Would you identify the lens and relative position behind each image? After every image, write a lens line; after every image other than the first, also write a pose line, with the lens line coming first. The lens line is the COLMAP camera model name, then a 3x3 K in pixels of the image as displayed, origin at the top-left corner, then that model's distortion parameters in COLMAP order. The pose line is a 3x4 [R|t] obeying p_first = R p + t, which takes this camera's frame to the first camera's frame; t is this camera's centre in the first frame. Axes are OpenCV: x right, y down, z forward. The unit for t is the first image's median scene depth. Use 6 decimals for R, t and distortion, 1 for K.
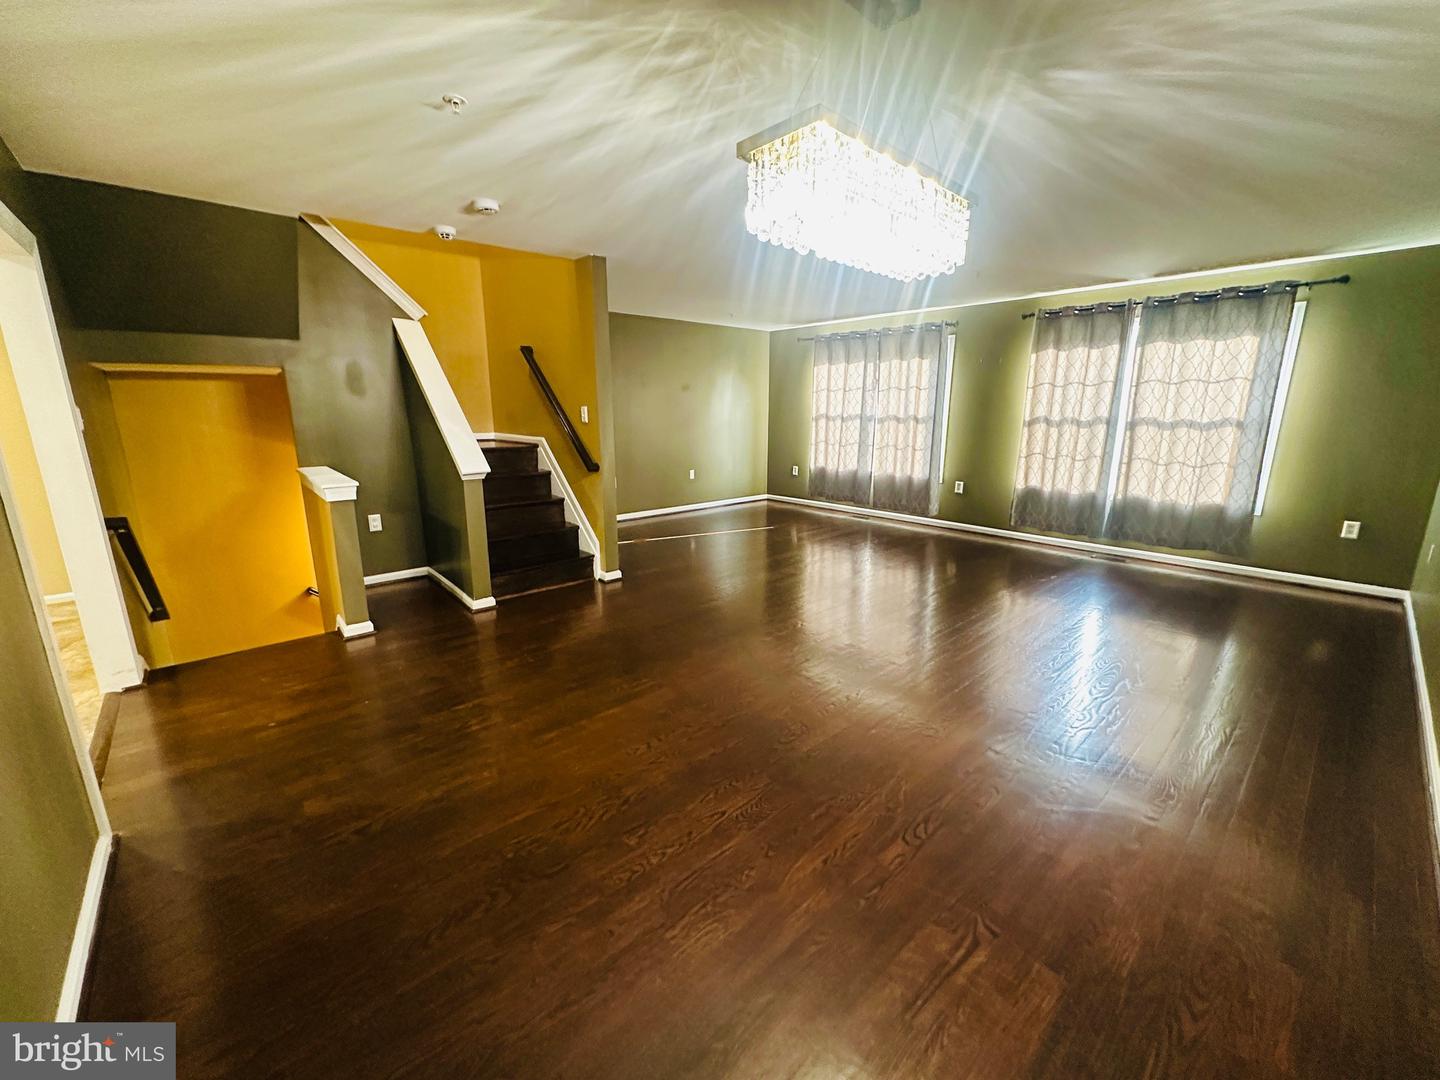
lens RADIAL K [[577.8, 0, 725.4], [0, 577.8, 536.5], [0, 0, 1]] dist [-0.004613, 0.000773]
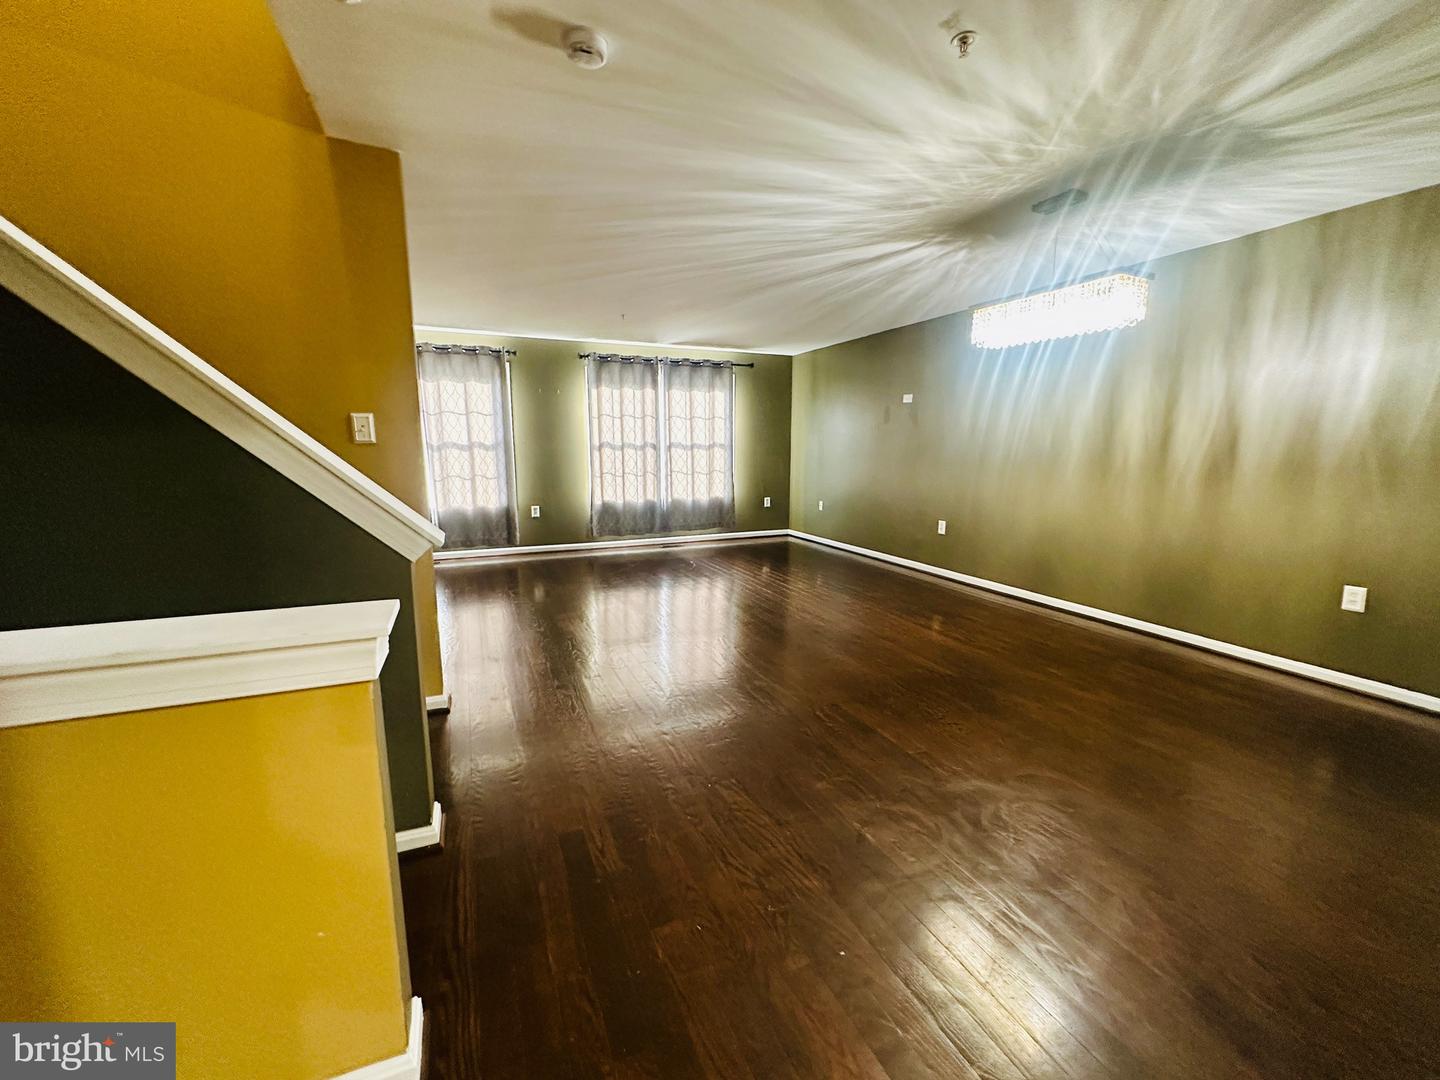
lens RADIAL K [[577.8, 0, 710.2], [0, 577.8, 548.9], [0, 0, 1]] dist [-0.004613, 0.000773]
pose [[0.314060, -0.170079, 0.934044, -0.615162], [0.206659, 0.972479, 0.107591, -0.088461], [-0.926638, 0.159238, 0.340566, 0.488825]]
